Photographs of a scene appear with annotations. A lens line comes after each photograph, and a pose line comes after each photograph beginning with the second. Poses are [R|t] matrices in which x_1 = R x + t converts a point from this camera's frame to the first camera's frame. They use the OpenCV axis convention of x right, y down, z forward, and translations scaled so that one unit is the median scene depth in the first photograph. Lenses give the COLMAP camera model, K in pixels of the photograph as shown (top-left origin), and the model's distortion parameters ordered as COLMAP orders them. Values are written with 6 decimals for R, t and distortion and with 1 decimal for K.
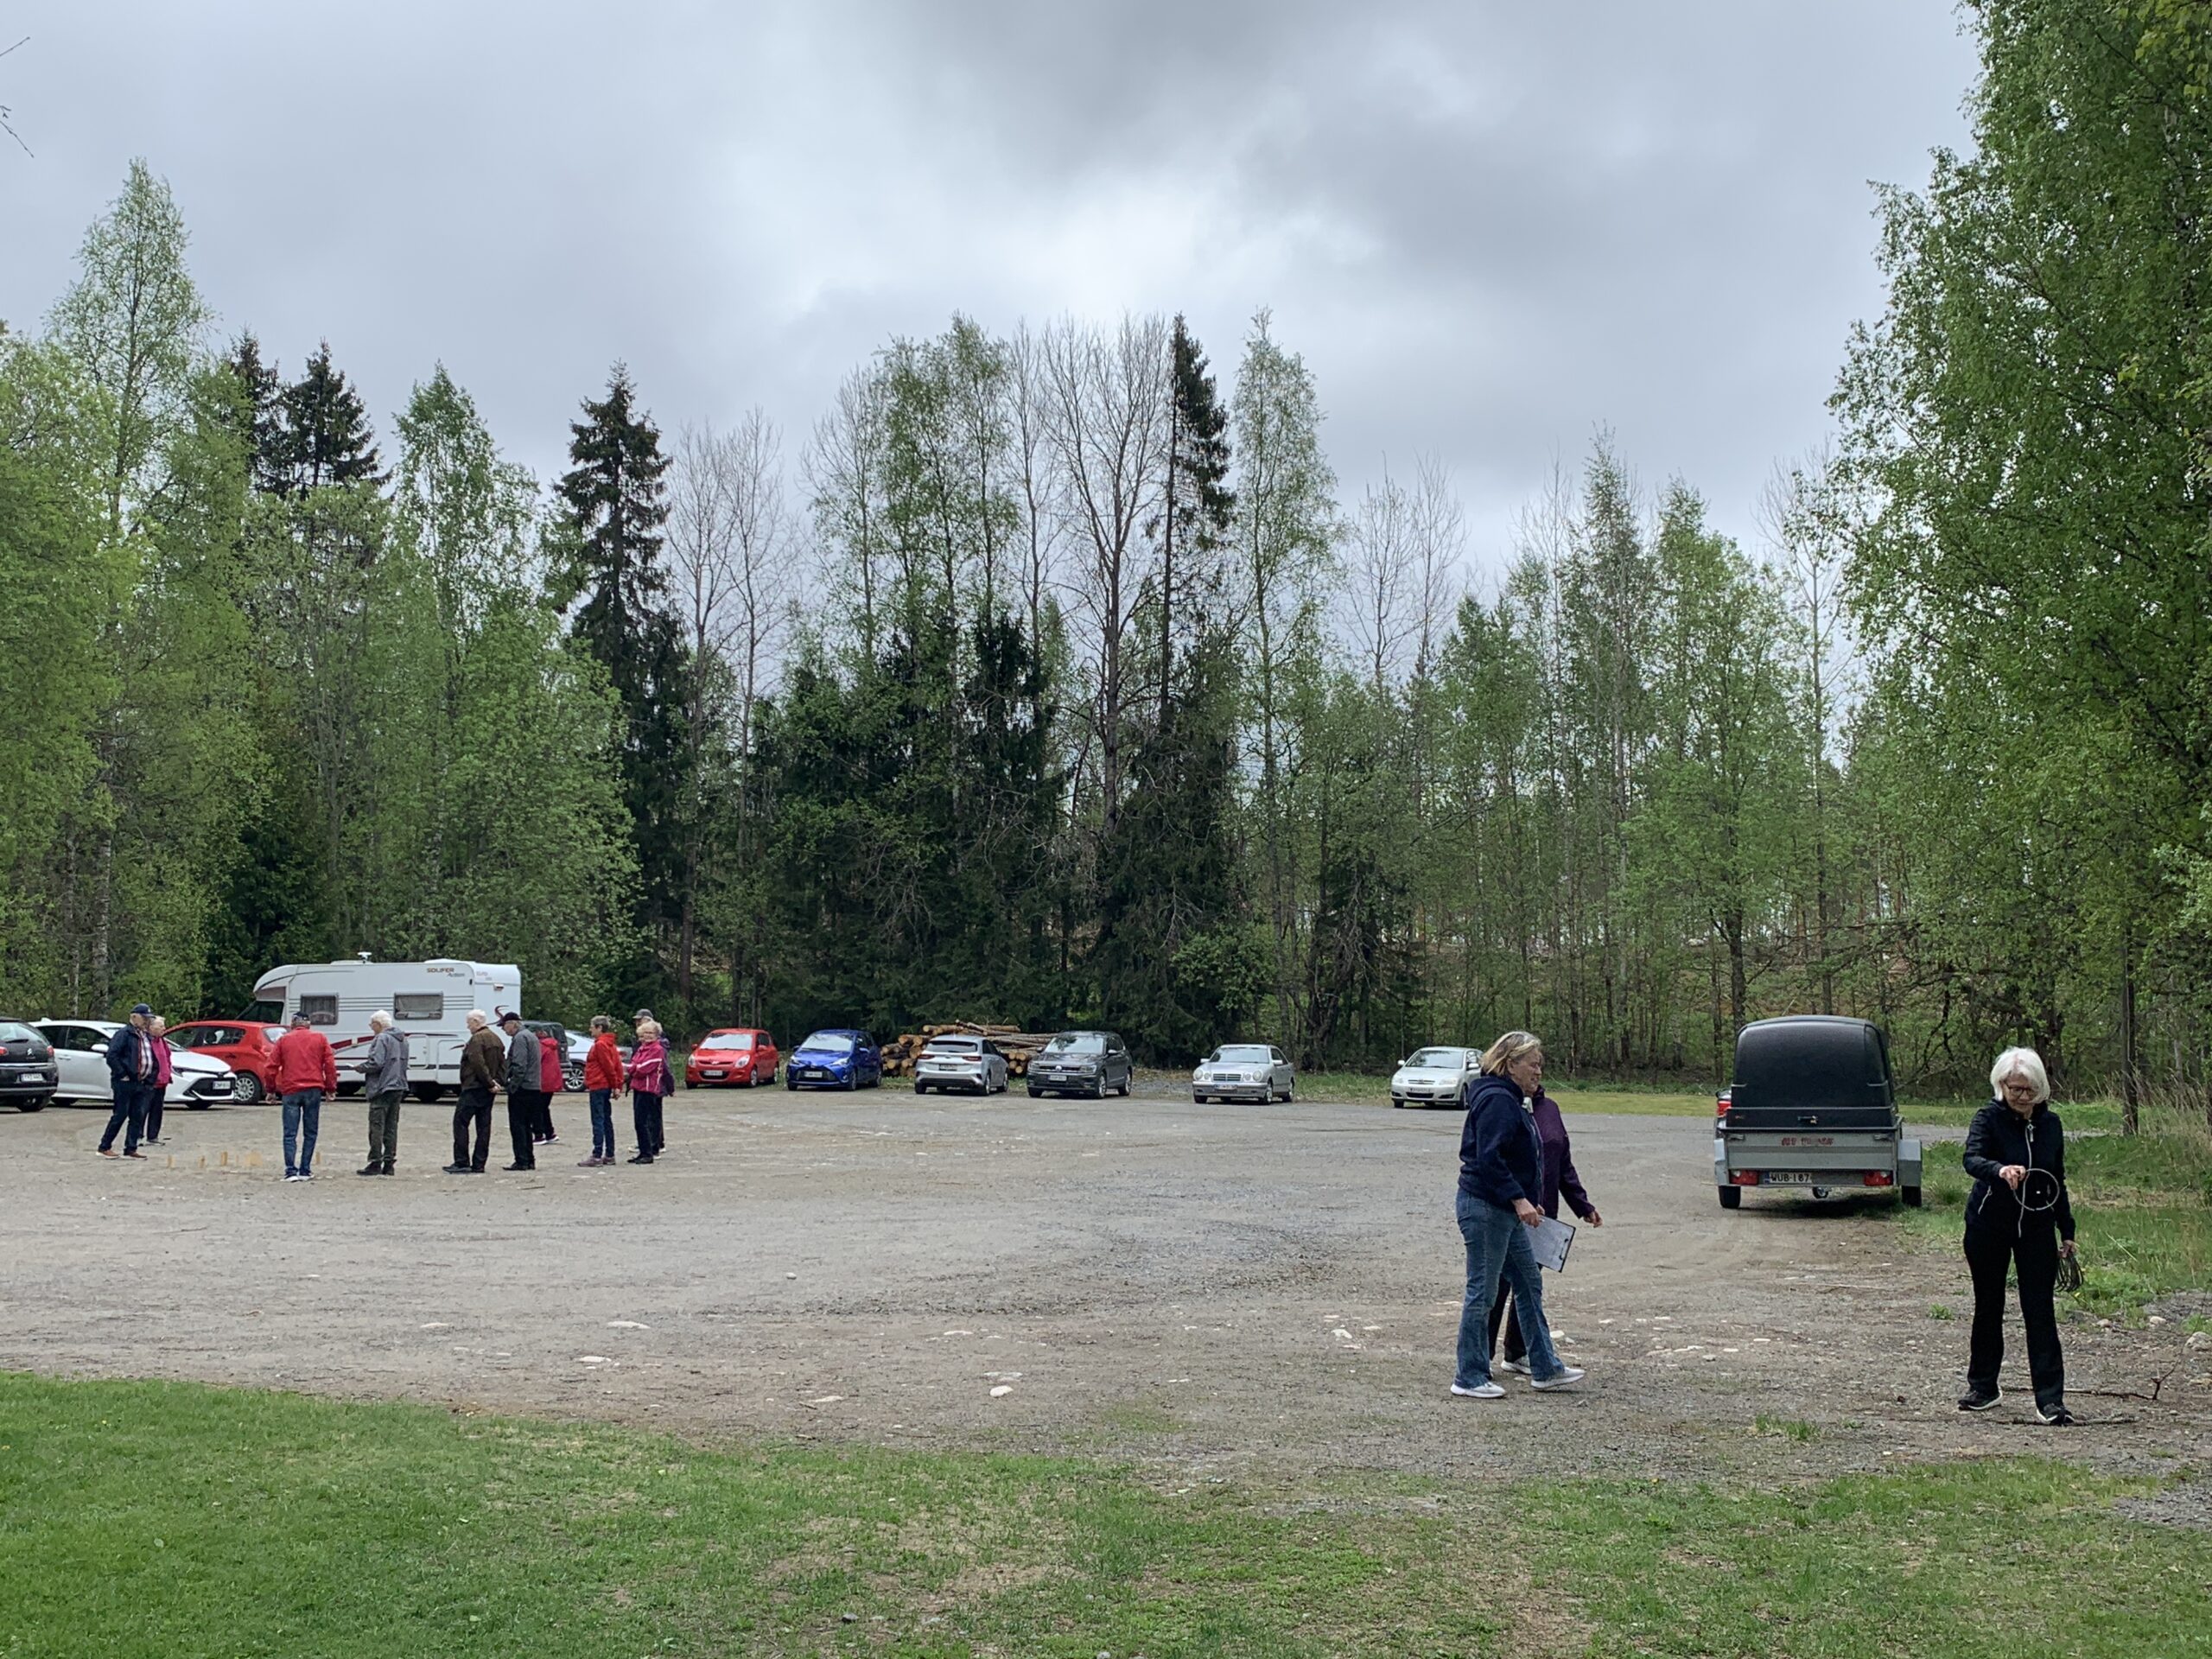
lens RADIAL K [[2425.3, 0, 1090.3], [0, 2425.3, 813.6], [0, 0, 1]] dist [0.143918, -0.390234]
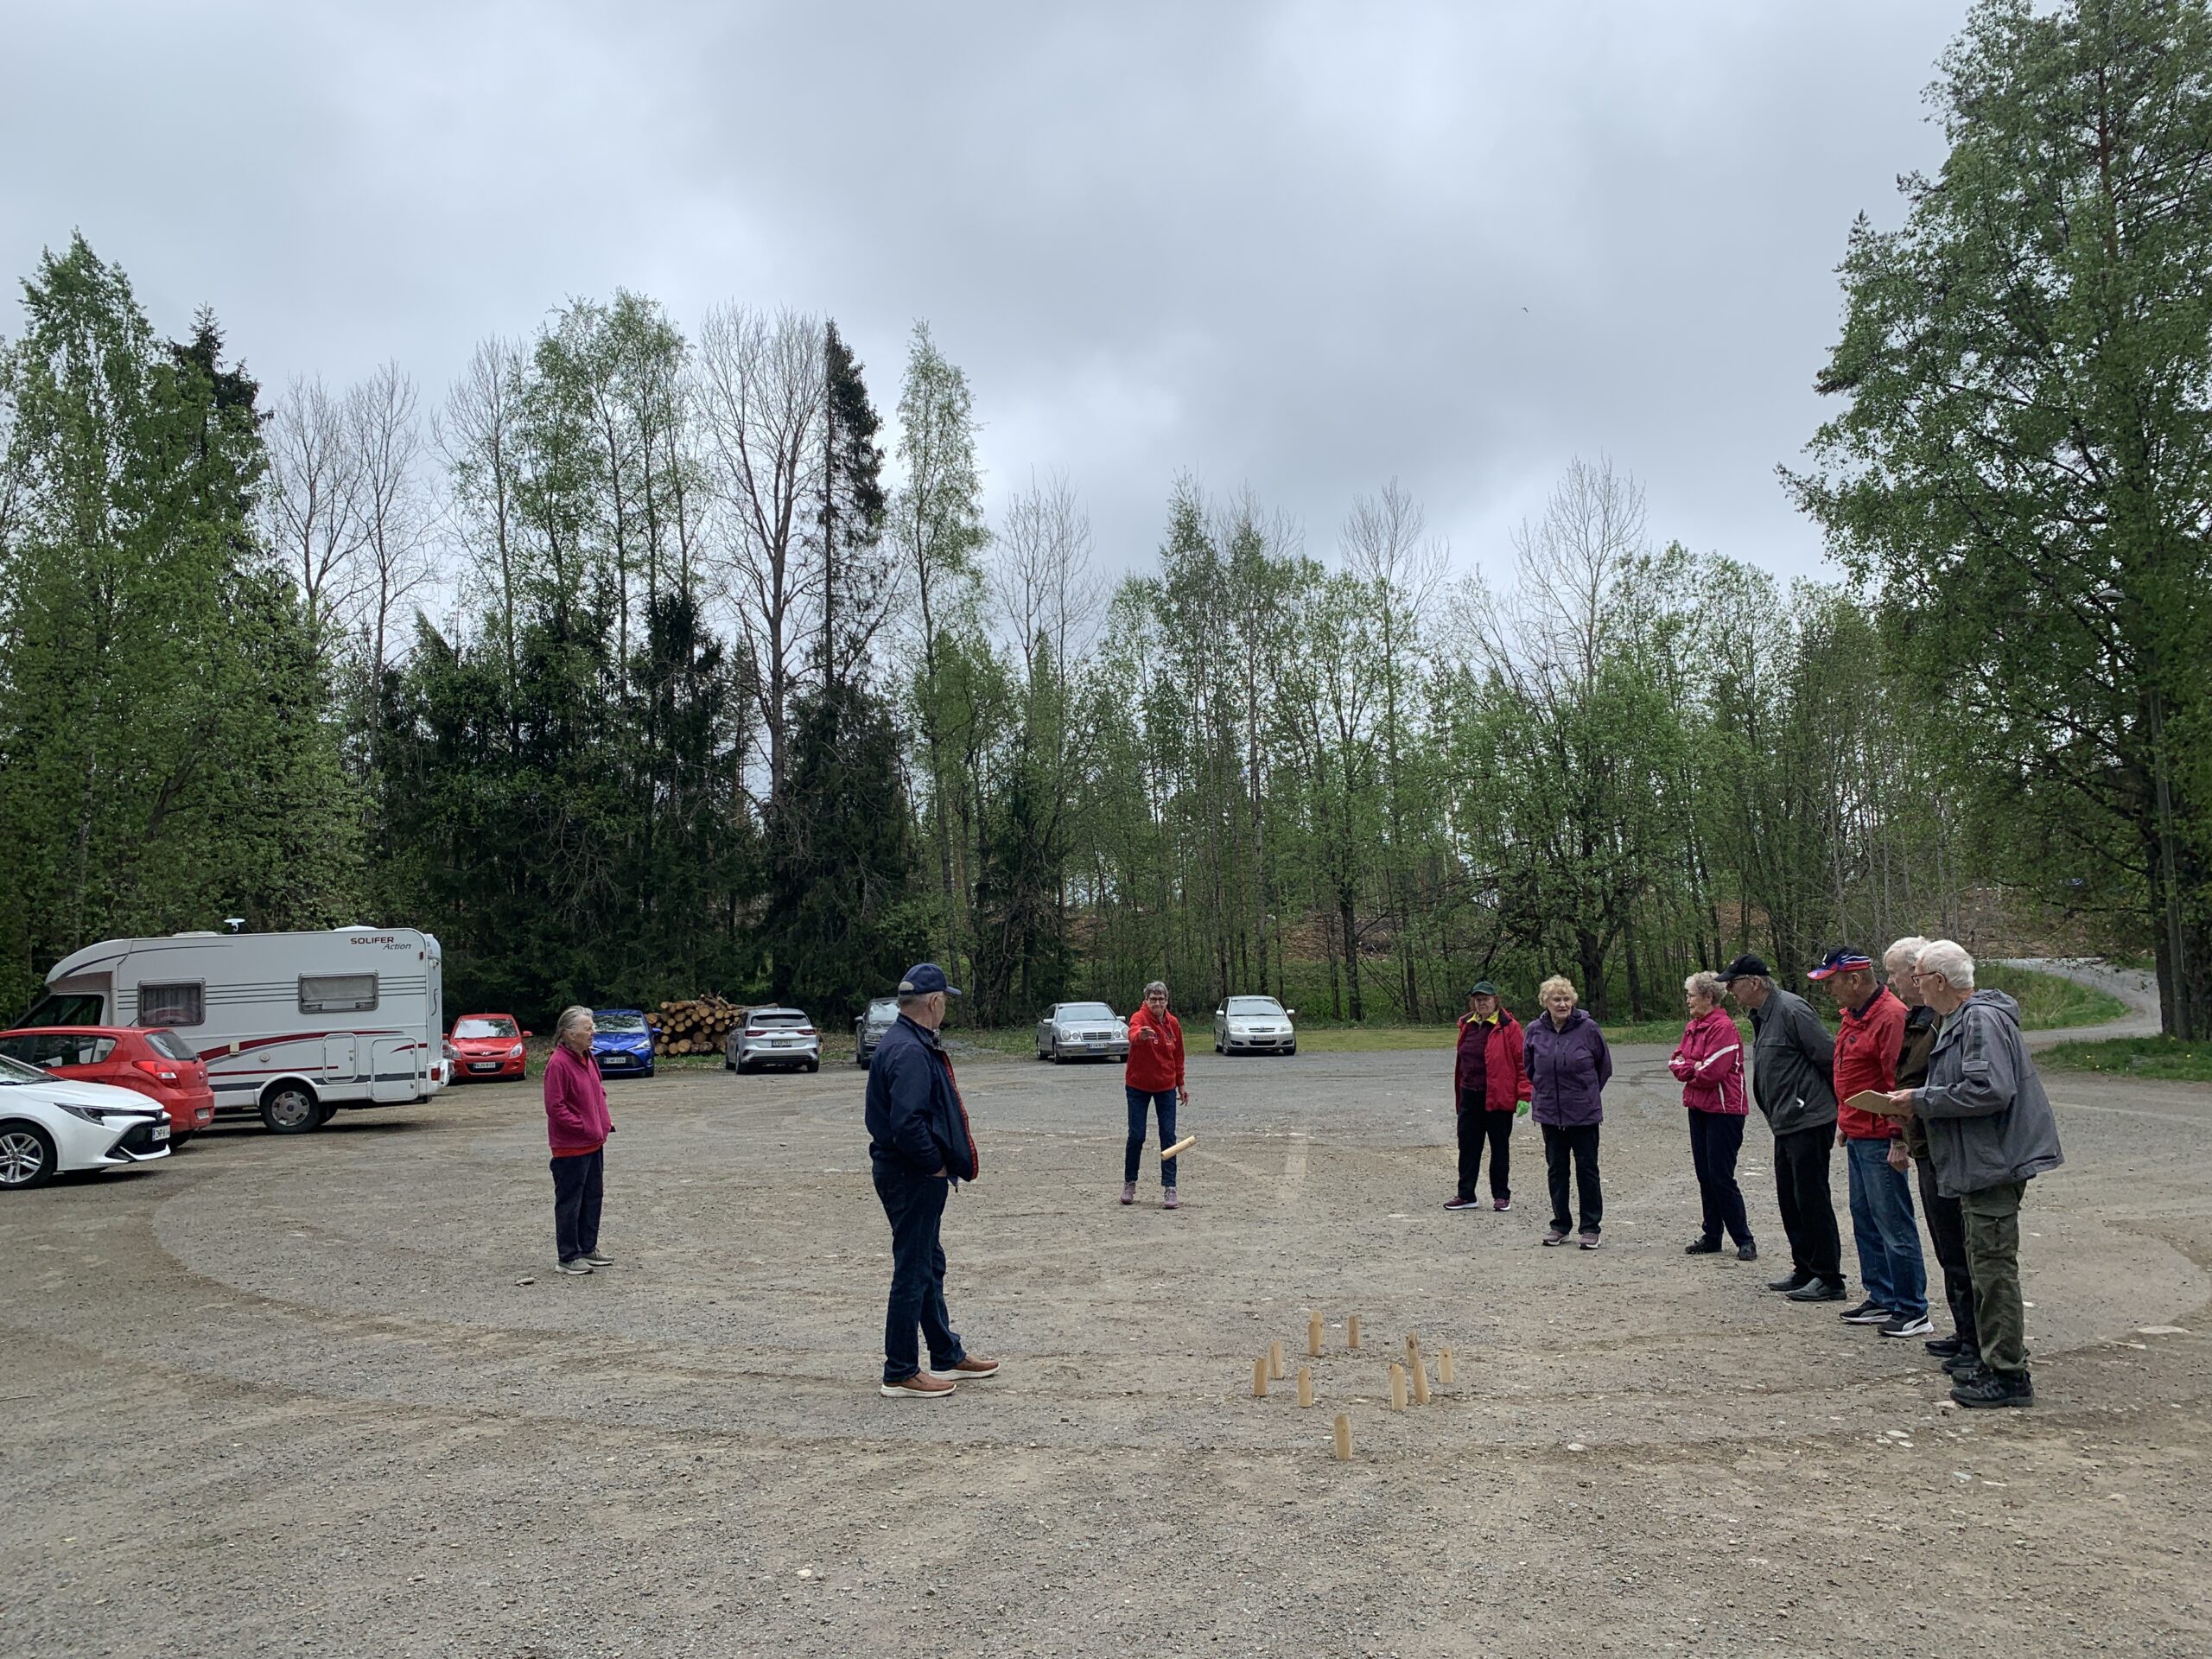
lens RADIAL K [[1672.9, 0, 1098.7], [0, 1672.9, 830.6], [0, 0, 1]] dist [0.011302, 0.006229]
pose [[0.898394, -0.000976, 0.439189, -0.194210], [0.005092, 0.999953, -0.008194, 0.025309], [-0.439160, 0.009598, 0.898357, 0.320761]]
